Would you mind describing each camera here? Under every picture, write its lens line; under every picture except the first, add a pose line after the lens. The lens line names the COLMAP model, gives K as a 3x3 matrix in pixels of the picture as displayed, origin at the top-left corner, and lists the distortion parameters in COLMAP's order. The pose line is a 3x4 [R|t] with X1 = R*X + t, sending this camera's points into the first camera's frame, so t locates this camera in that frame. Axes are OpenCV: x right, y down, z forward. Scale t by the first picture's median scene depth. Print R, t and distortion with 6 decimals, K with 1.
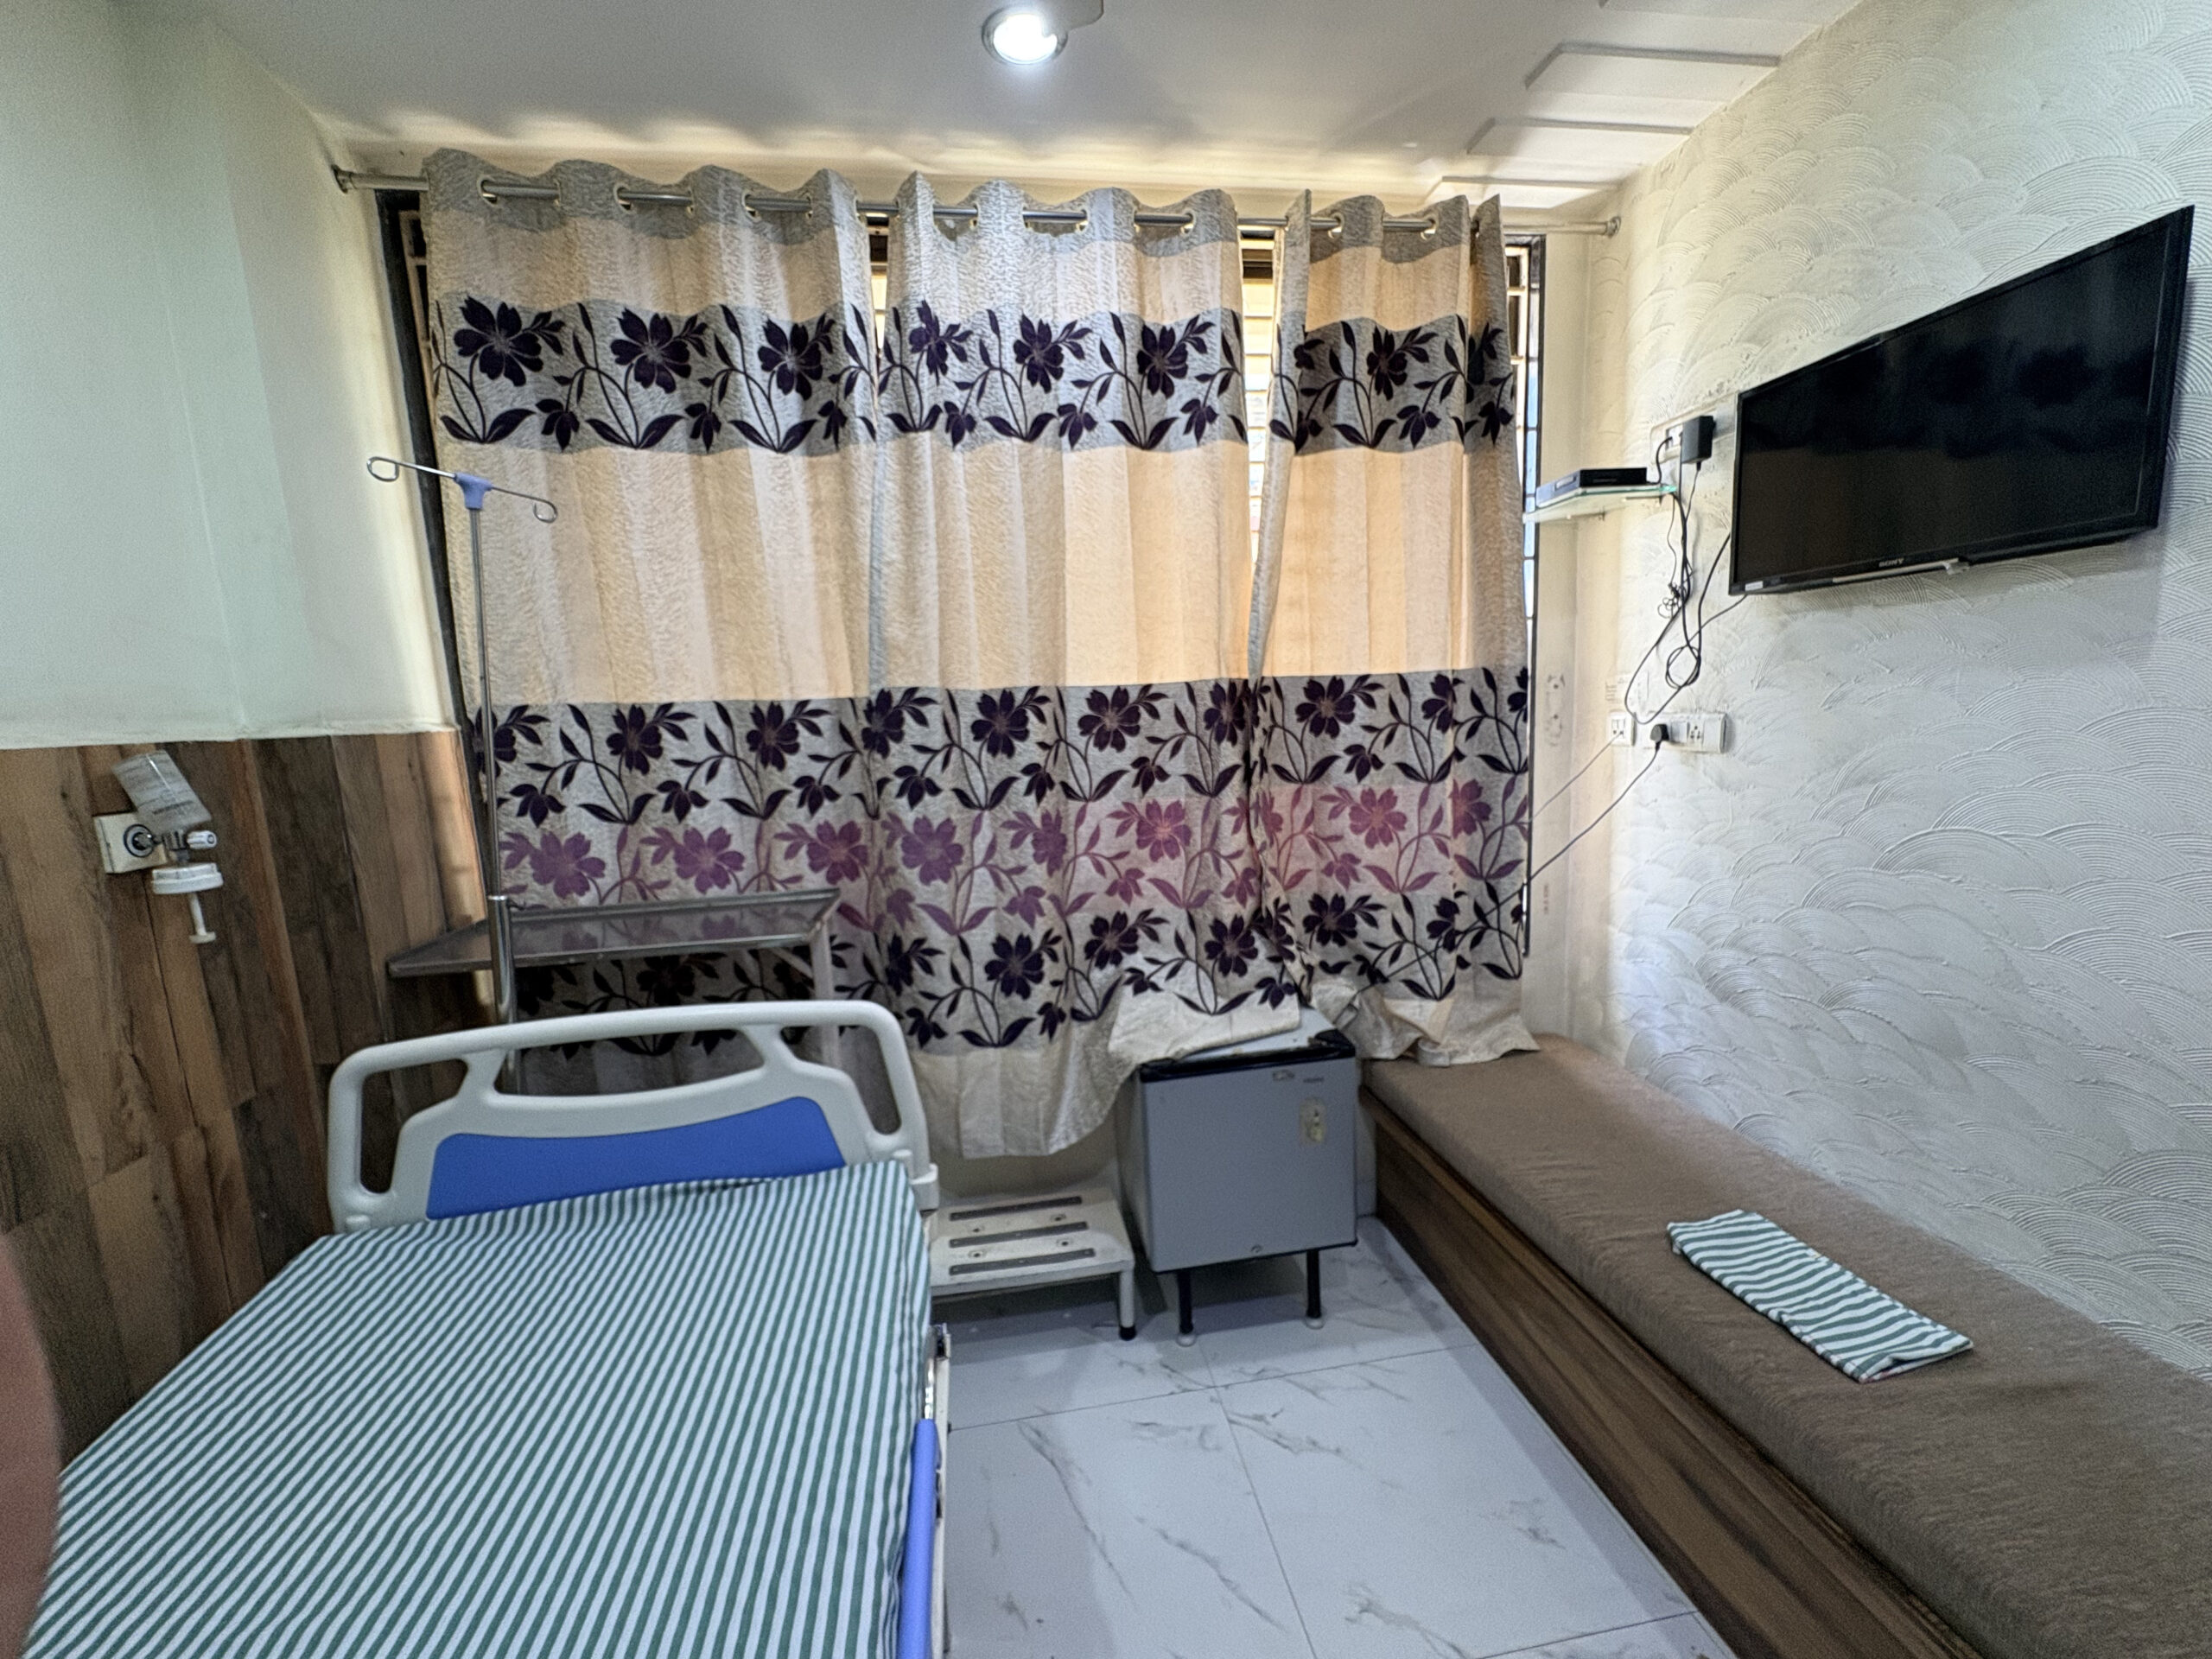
lens RADIAL K [[879.6, 0, 1108.2], [0, 879.6, 833.1], [0, 0, 1]] dist [-0.002447, 0.000506]
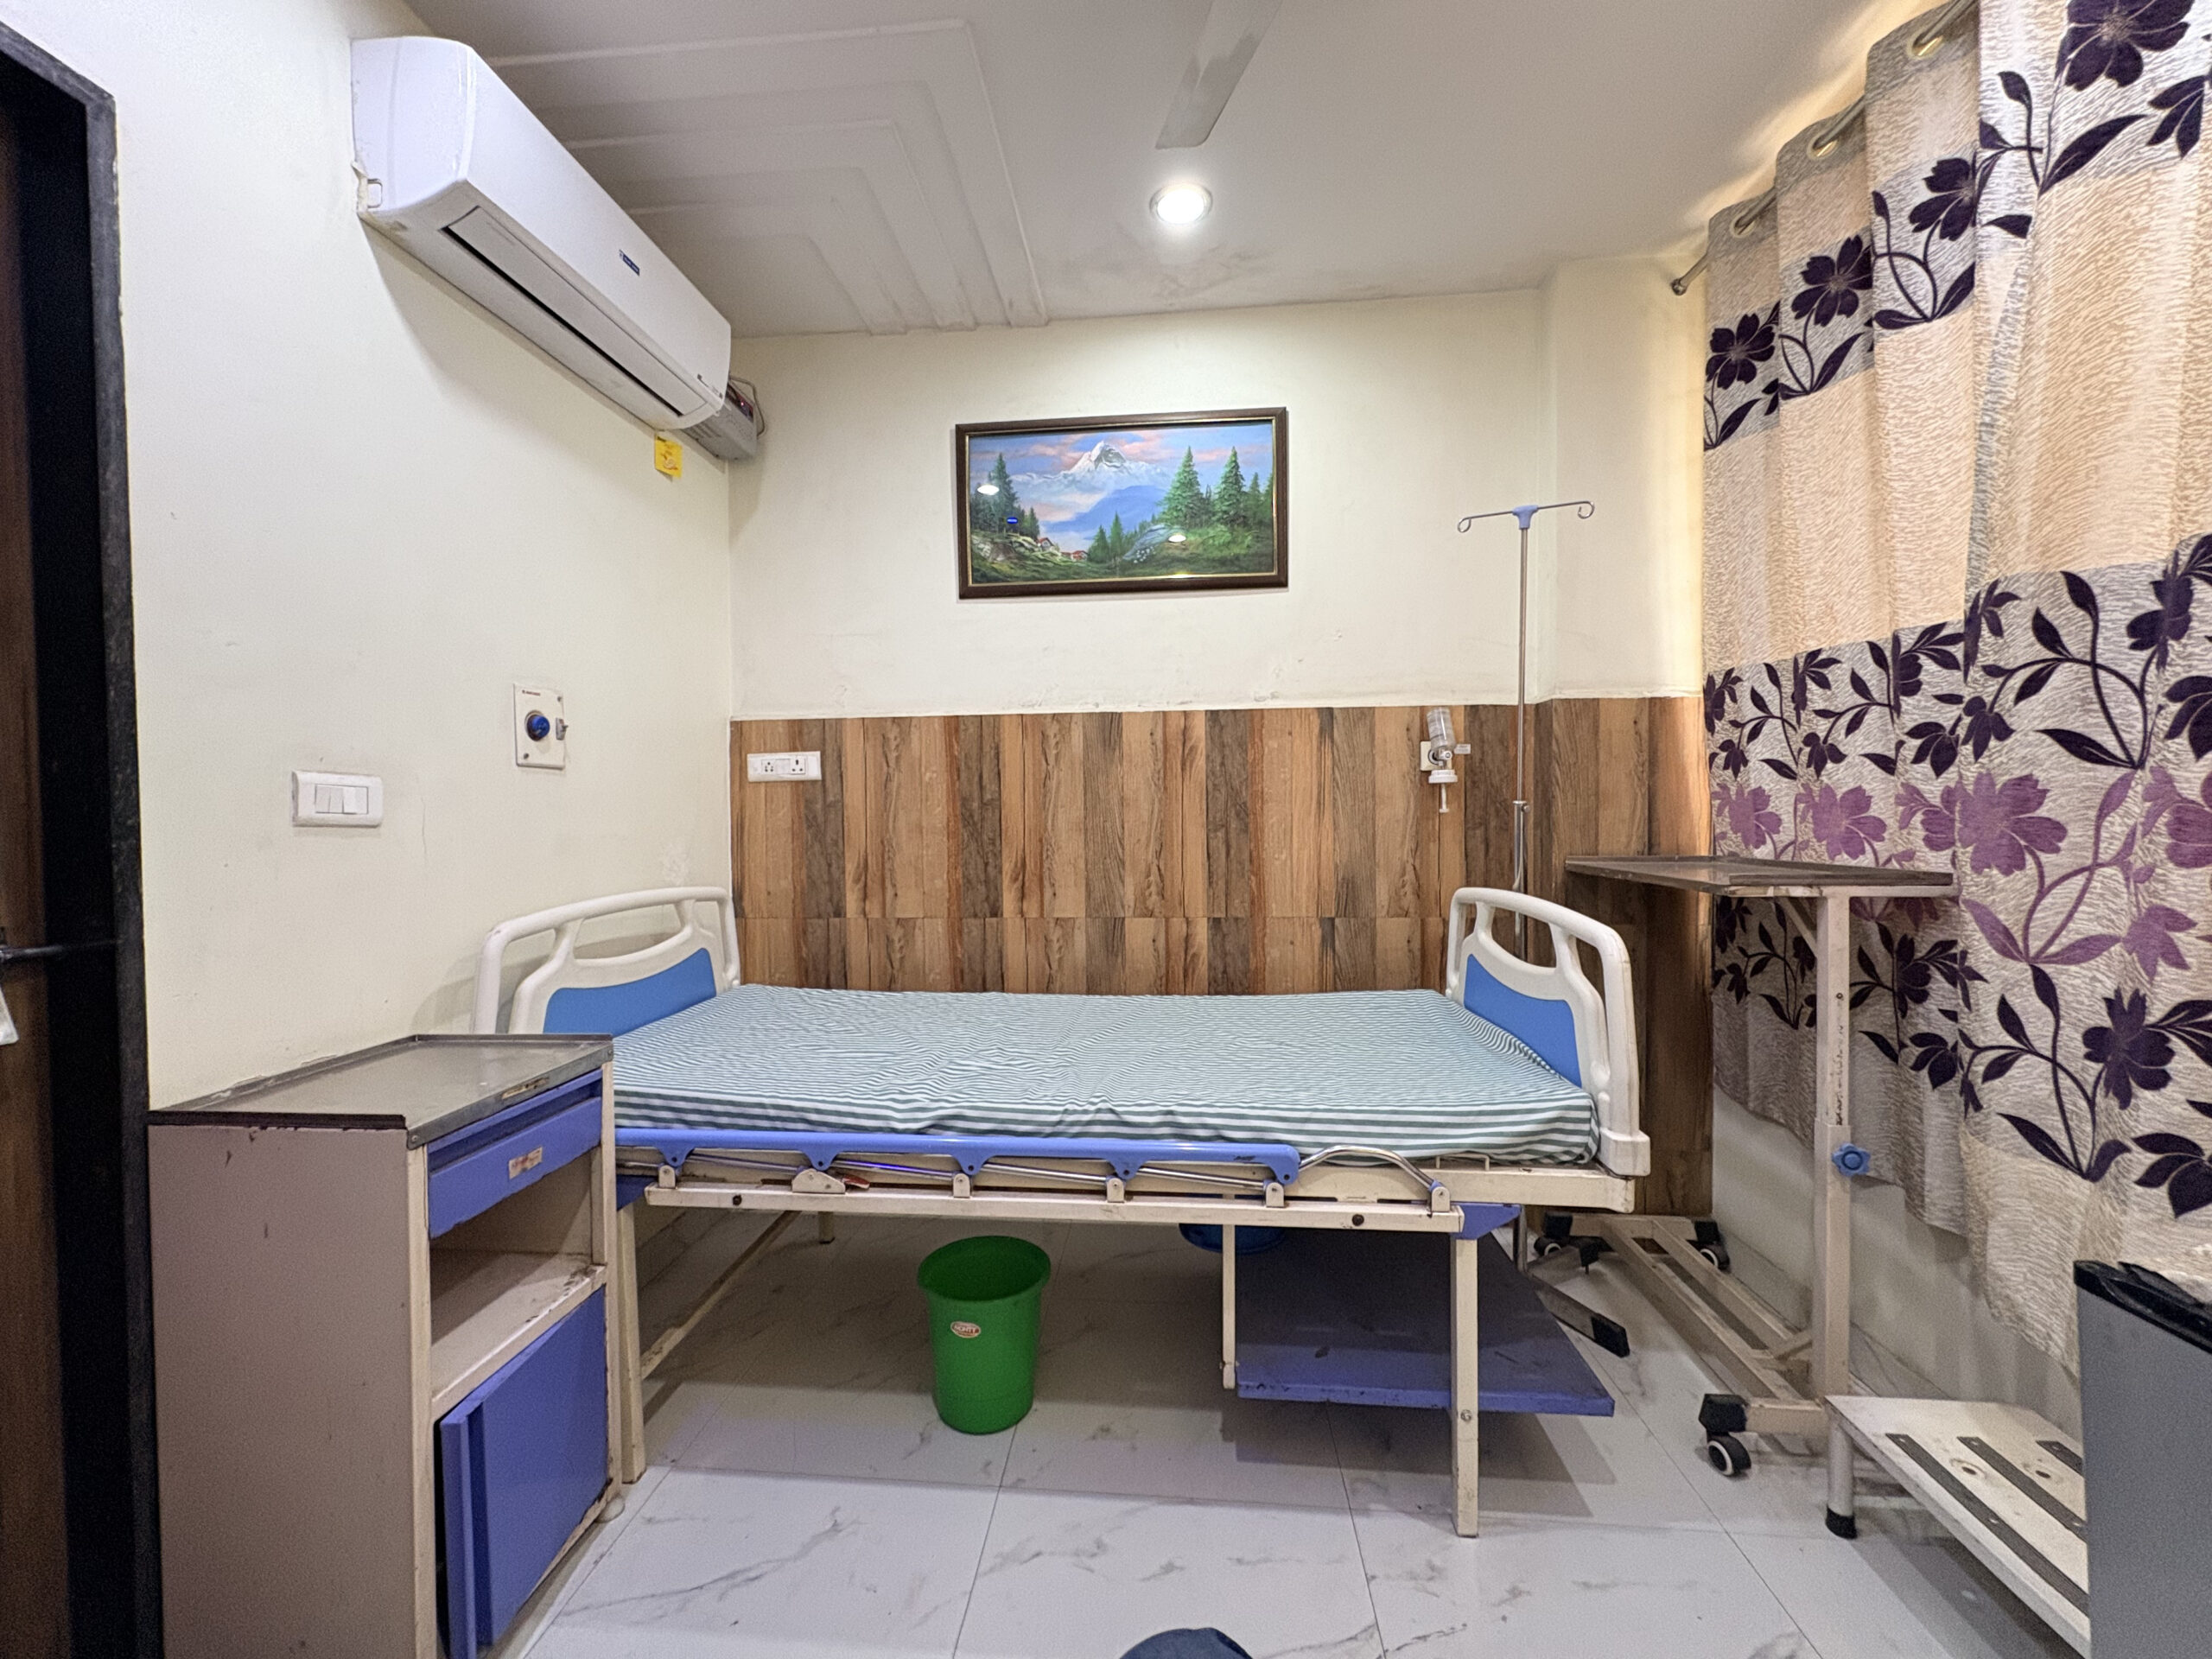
lens RADIAL K [[879.6, 0, 1108.8], [0, 879.6, 824.1], [0, 0, 1]] dist [-0.002447, 0.000506]
pose [[-0.237135, 0.065972, -0.969234, 0.608955], [-0.121523, 0.987841, 0.096970, 0.037399], [0.963846, 0.140779, -0.226234, 0.509225]]
